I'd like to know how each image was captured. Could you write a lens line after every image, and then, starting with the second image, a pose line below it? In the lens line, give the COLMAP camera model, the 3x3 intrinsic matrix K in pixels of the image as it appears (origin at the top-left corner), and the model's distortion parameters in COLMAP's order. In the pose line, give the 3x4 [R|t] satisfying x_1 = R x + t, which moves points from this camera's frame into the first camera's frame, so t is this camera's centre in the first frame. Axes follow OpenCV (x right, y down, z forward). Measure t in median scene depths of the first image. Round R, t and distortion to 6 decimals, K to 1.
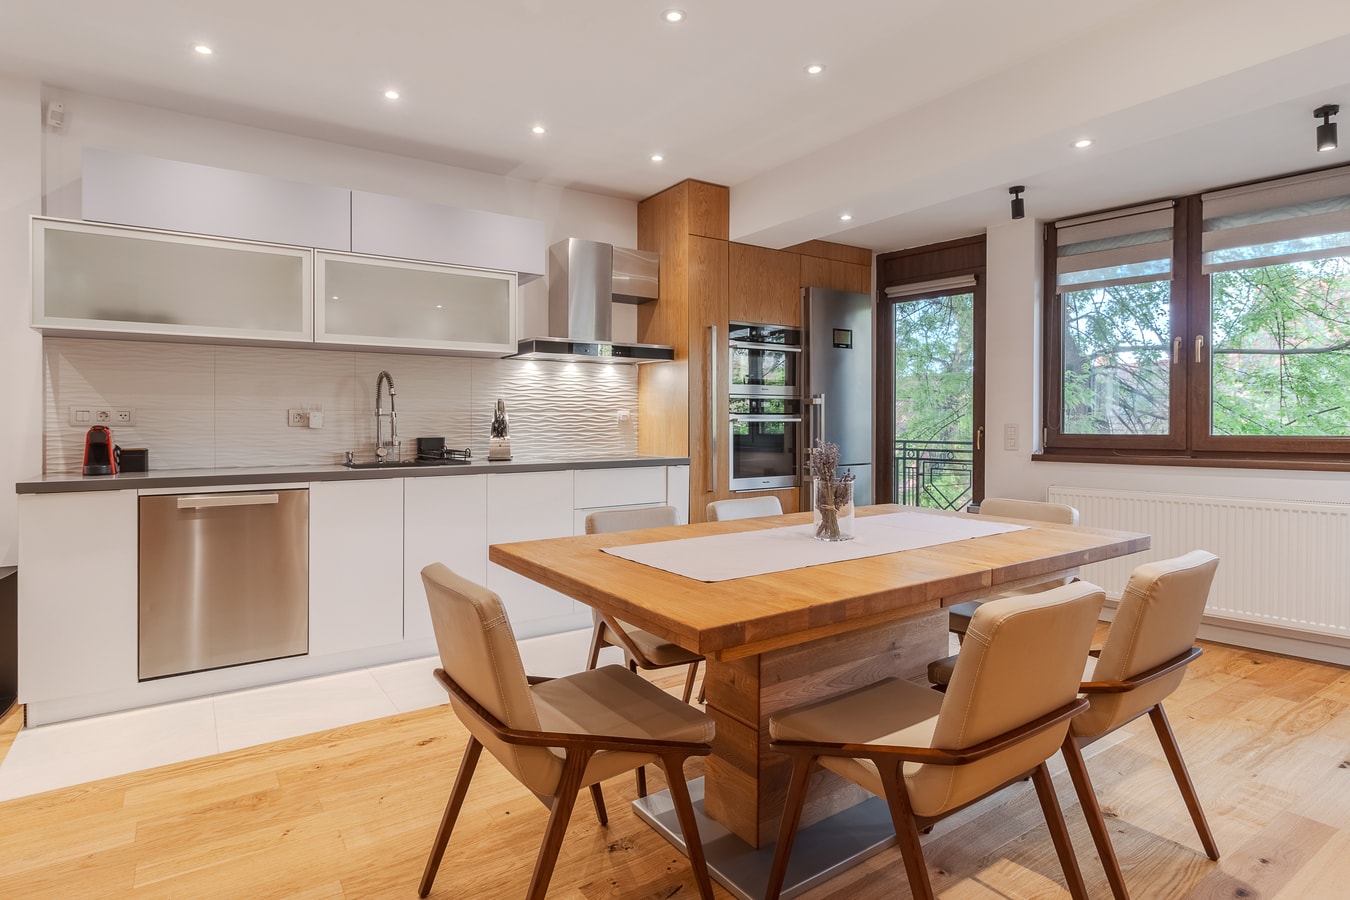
lens RADIAL K [[723.8, 0, 671.0], [0, 723.8, 420.4], [0, 0, 1]] dist [-0.000346, -0.000861]
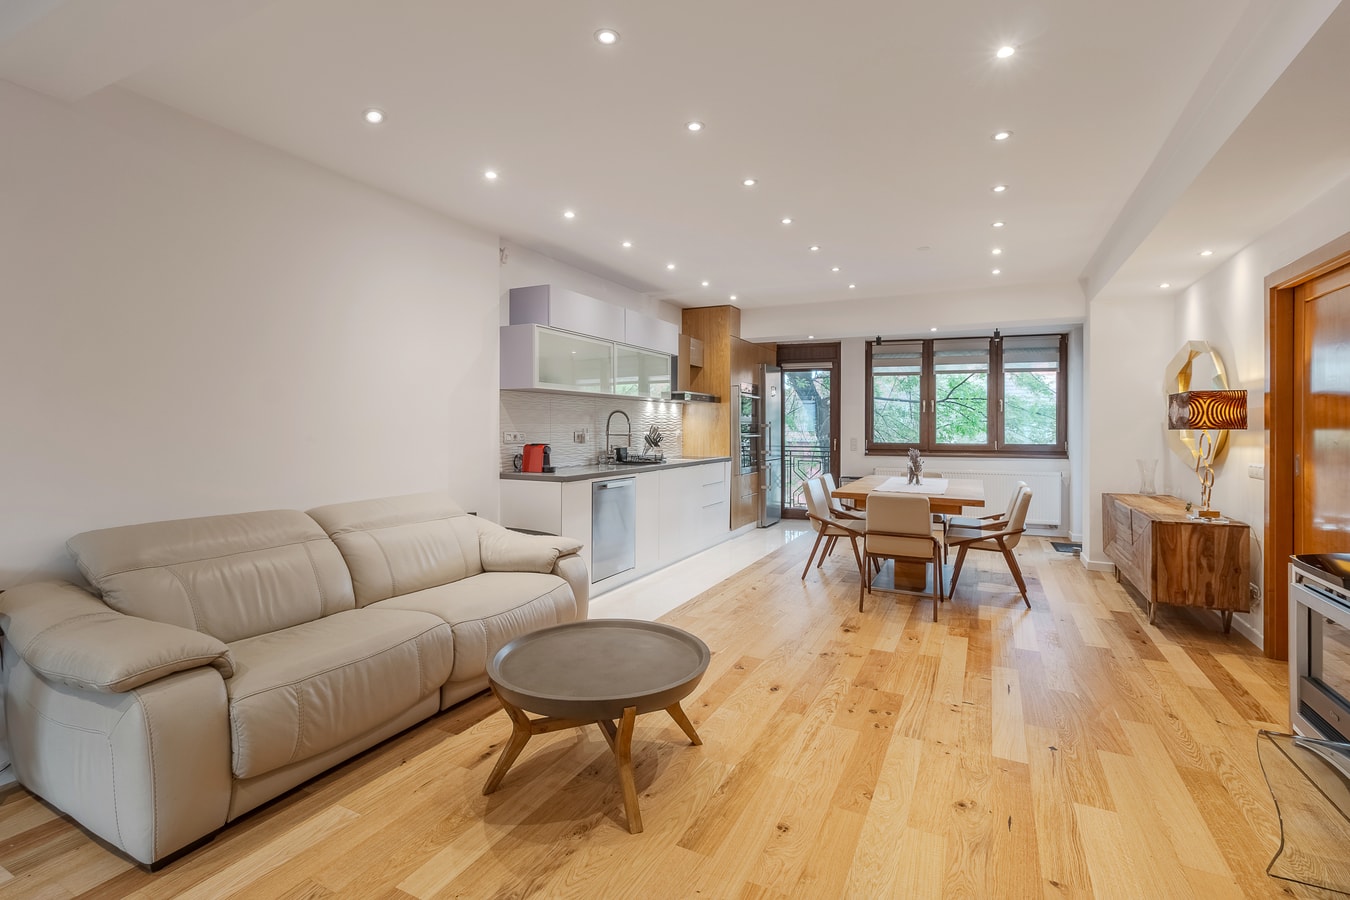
lens RADIAL K [[623.0, 0, 672.2], [0, 623.0, 423.5], [0, 0, 1]] dist [0.000795, 0.000149]
pose [[0.874511, 0.008778, 0.484926, -0.890457], [-0.008183, 0.999961, -0.003344, -0.027769], [-0.484936, -0.001044, 0.874549, -0.318284]]
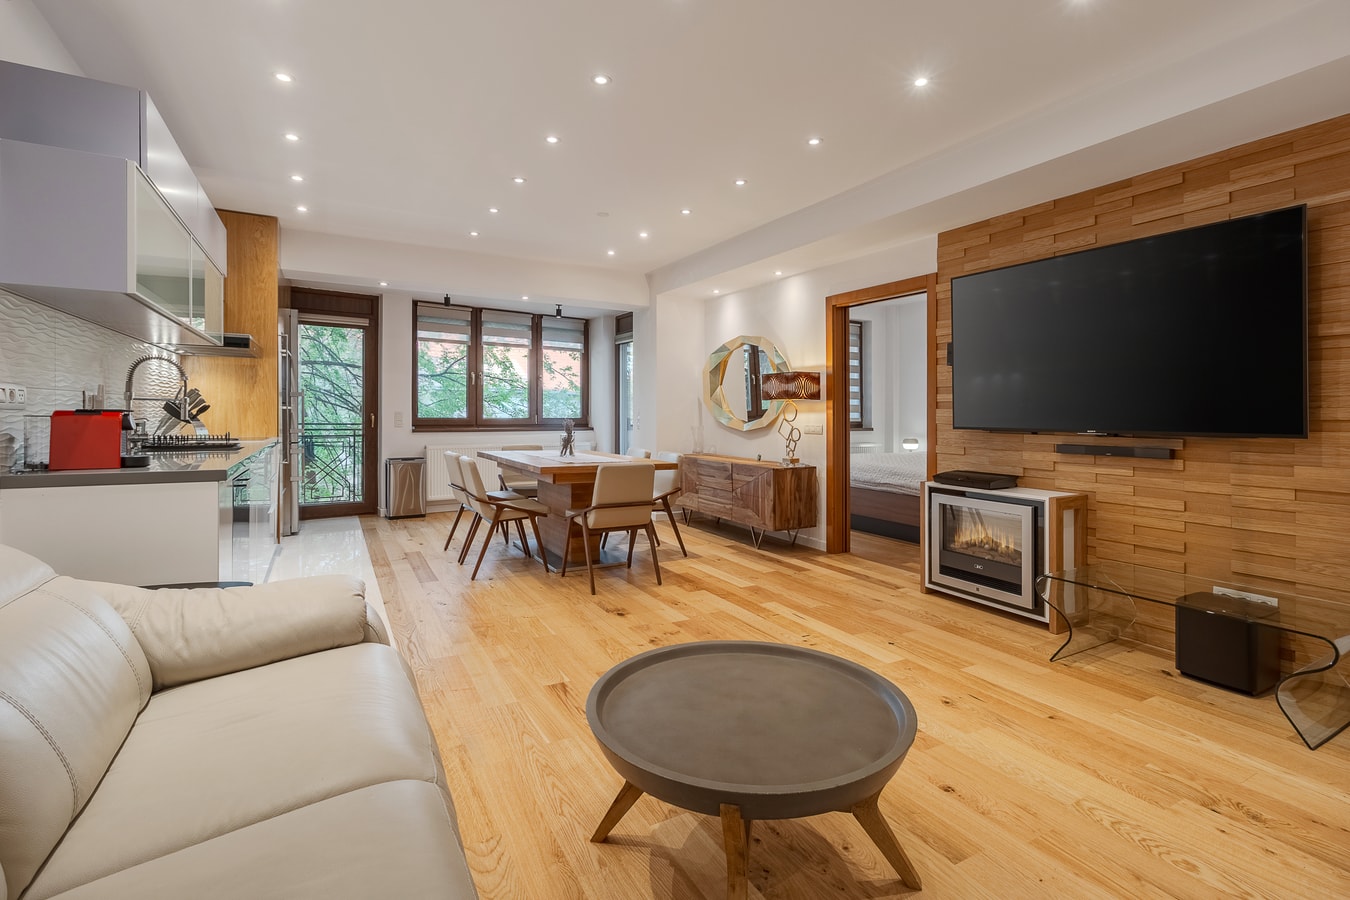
lens RADIAL K [[637.3, 0, 693.3], [0, 637.3, 412.1], [0, 0, 1]] dist [-0.000899, -0.000039]
pose [[0.068073, 0.005087, 0.997667, -1.061925], [-0.011437, 0.999925, -0.004318, 0.003414], [-0.997615, -0.011117, 0.068126, 0.200533]]
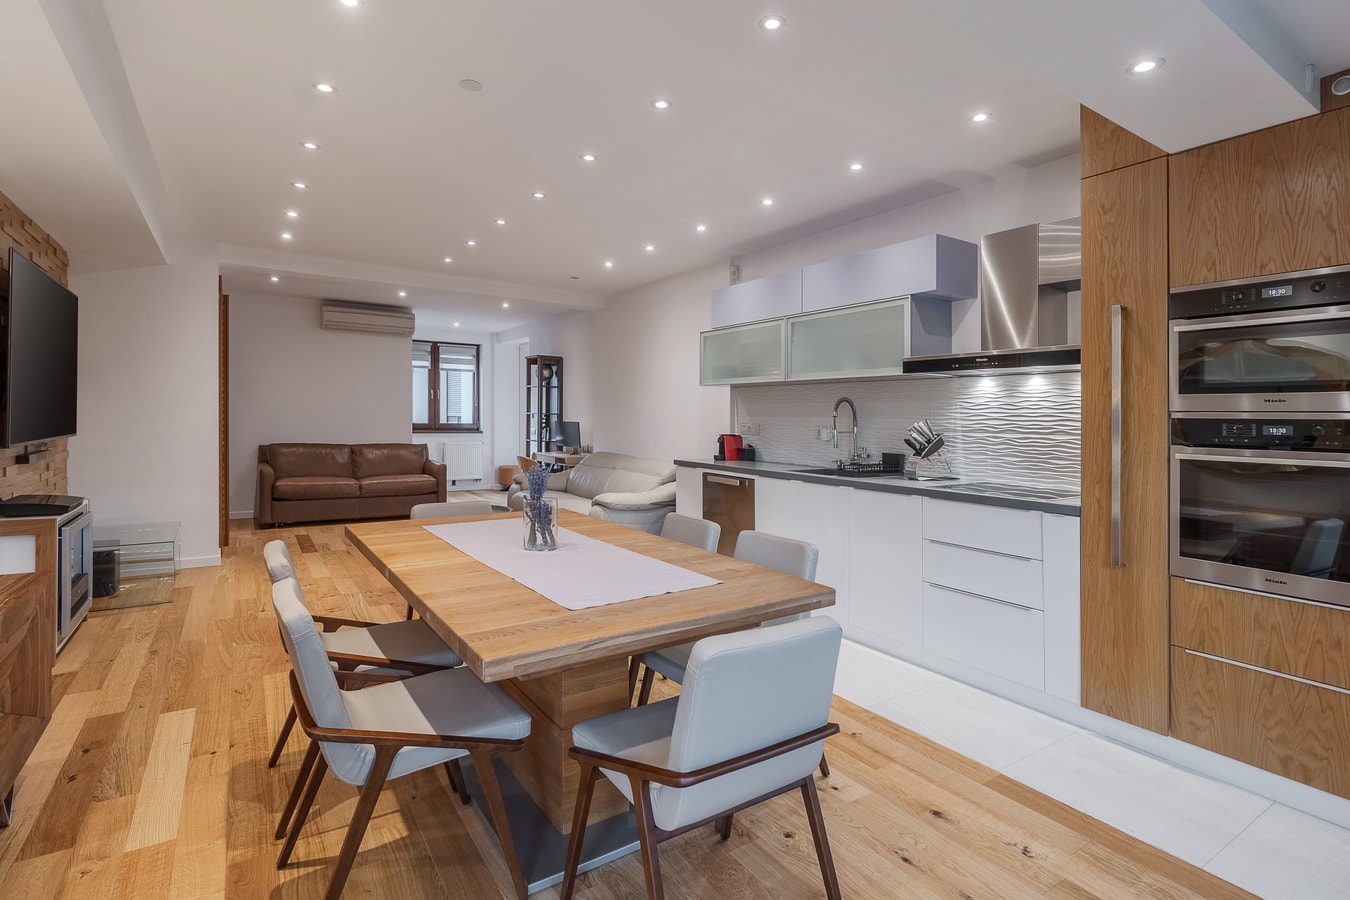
lens RADIAL K [[652.5, 0, 663.6], [0, 652.5, 414.1], [0, 0, 1]] dist [-0.001473, -0.000035]
pose [[-0.022753, -0.001883, -0.999739, 0.655957], [-0.014908, 0.999888, -0.001544, -0.028368], [0.999630, 0.014869, -0.022779, 0.626515]]
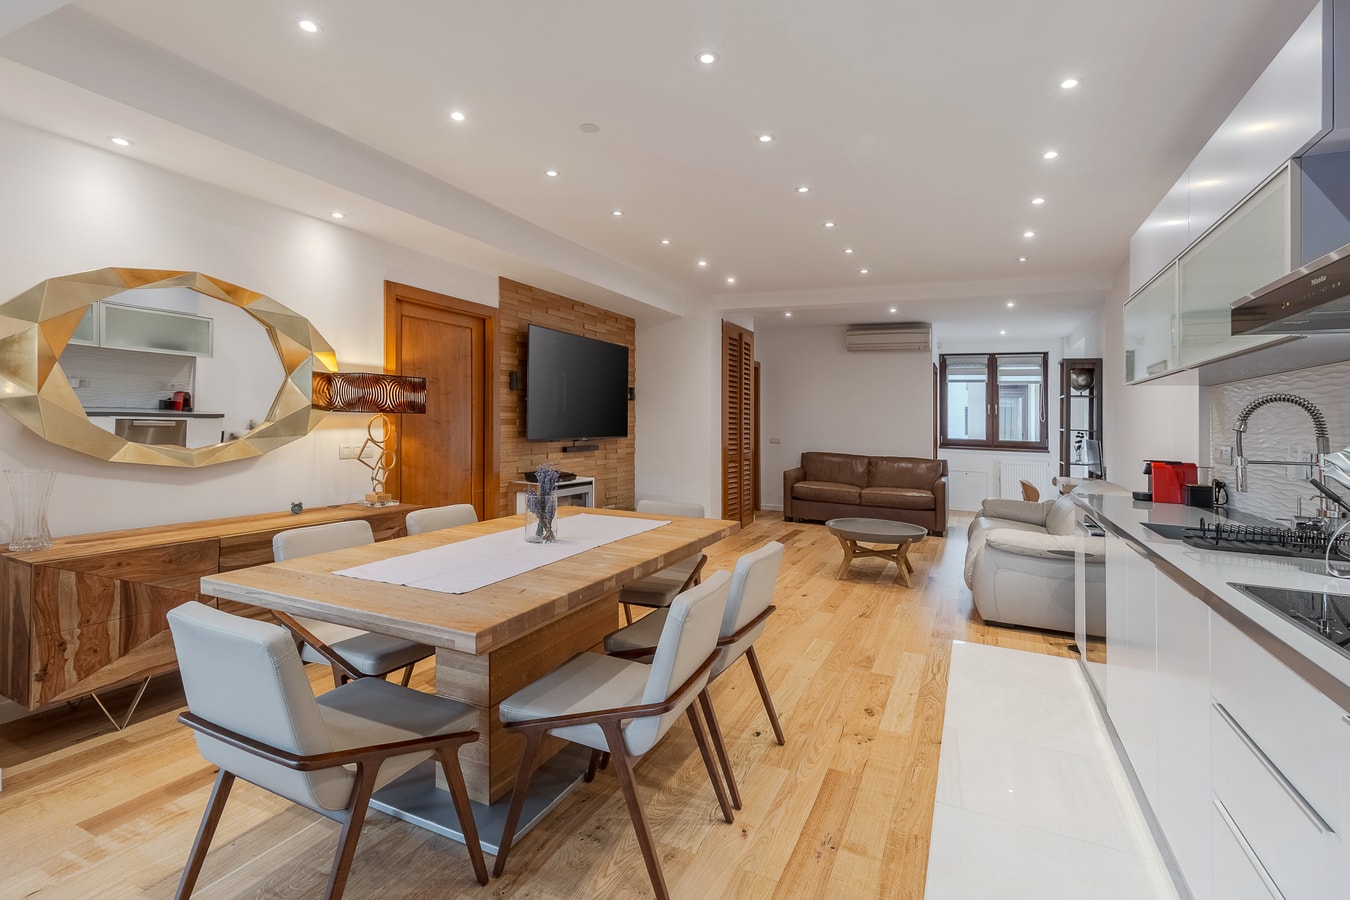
lens RADIAL K [[623.0, 0, 672.2], [0, 623.0, 423.5], [0, 0, 1]] dist [0.000795, 0.000149]
pose [[-0.863743, -0.019262, -0.503564, 0.299781], [-0.025437, 0.999662, 0.005393, -0.027097], [0.503290, 0.017467, -0.863941, 1.052074]]
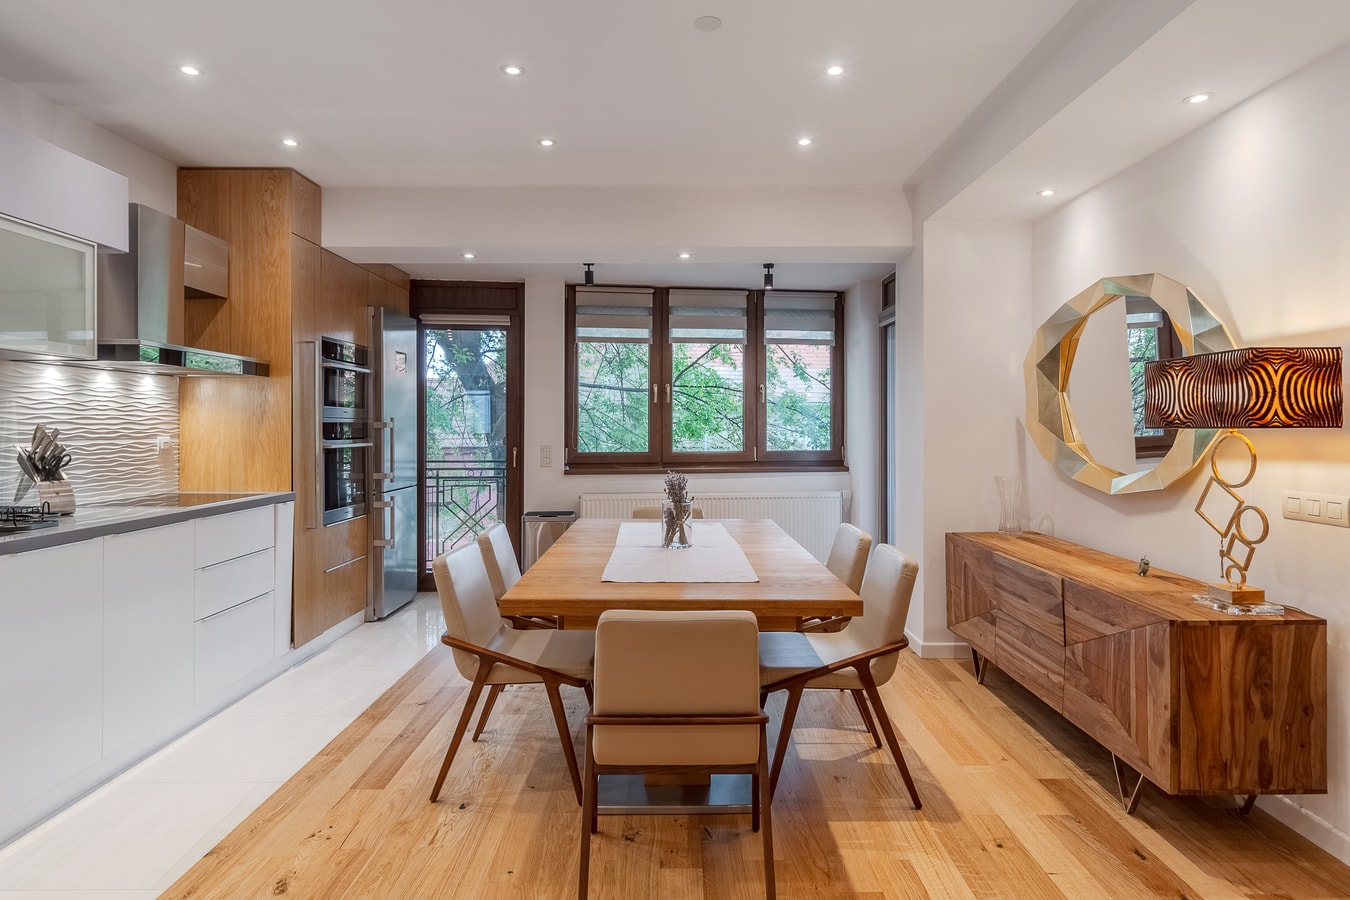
lens RADIAL K [[741.9, 0, 681.8], [0, 741.9, 421.4], [0, 0, 1]] dist [0.004459, -0.000528]
pose [[0.557527, 0.008722, 0.830113, -0.460332], [-0.003634, 0.999961, -0.008065, -0.027669], [-0.830151, 0.001480, 0.557537, 0.124270]]
